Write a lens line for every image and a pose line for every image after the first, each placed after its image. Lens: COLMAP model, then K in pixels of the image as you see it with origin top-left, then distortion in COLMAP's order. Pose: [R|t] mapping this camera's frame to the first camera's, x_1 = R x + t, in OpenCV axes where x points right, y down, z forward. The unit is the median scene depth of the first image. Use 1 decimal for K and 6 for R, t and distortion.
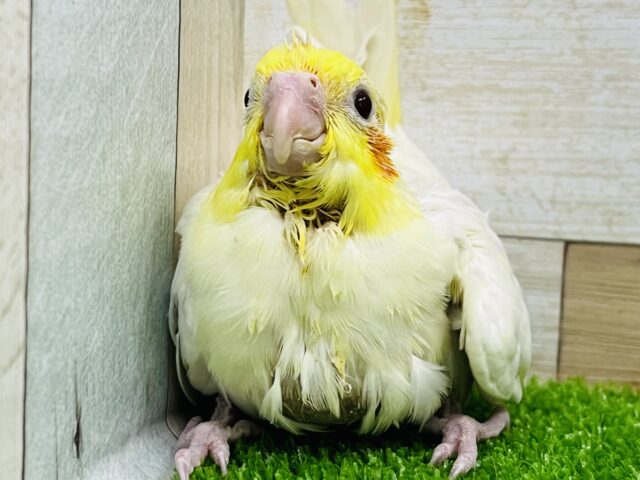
lens RADIAL K [[1426.8, 0, 318.0], [0, 1426.8, 240.0], [0, 0, 1]] dist [0.109820, 0.000000]
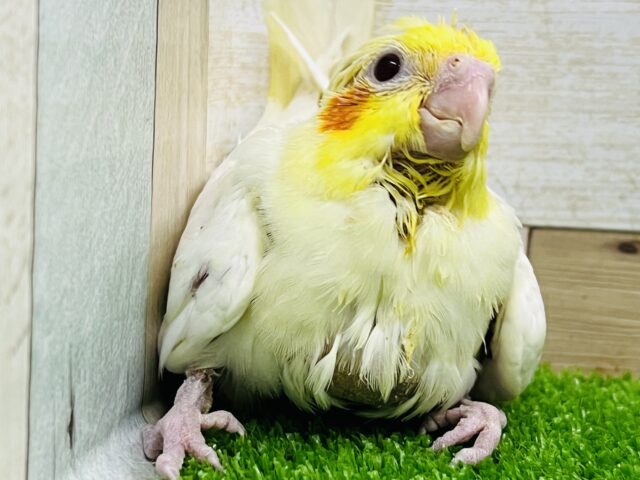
lens RADIAL K [[1426.8, 0, 321.6], [0, 1426.8, 241.3], [0, 0, 1]] dist [0.109820, 0.000000]
pose [[0.994558, -0.004998, 0.104061, -0.074775], [0.005746, 0.999960, -0.006883, 0.017186], [-0.104022, 0.007444, 0.994547, 0.031487]]
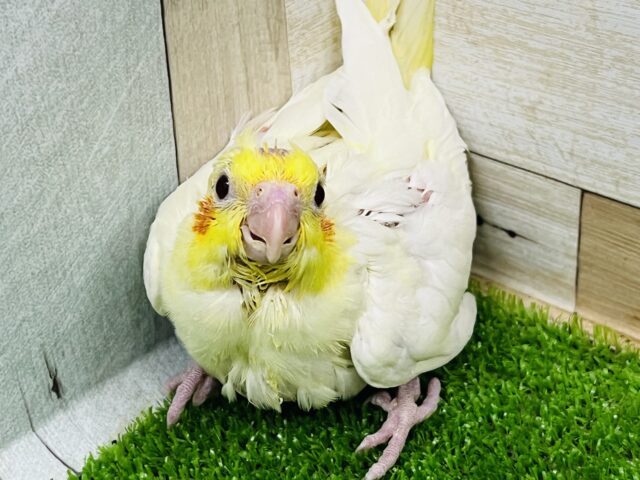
lens RADIAL K [[1426.8, 0, 320.8], [0, 1426.8, 239.9], [0, 0, 1]] dist [0.109820, 0.000000]
pose [[0.890629, 0.171026, -0.421344, 0.468966], [0.018922, 0.911837, 0.410117, -0.420011], [0.454337, -0.373234, 0.808872, 0.022549]]
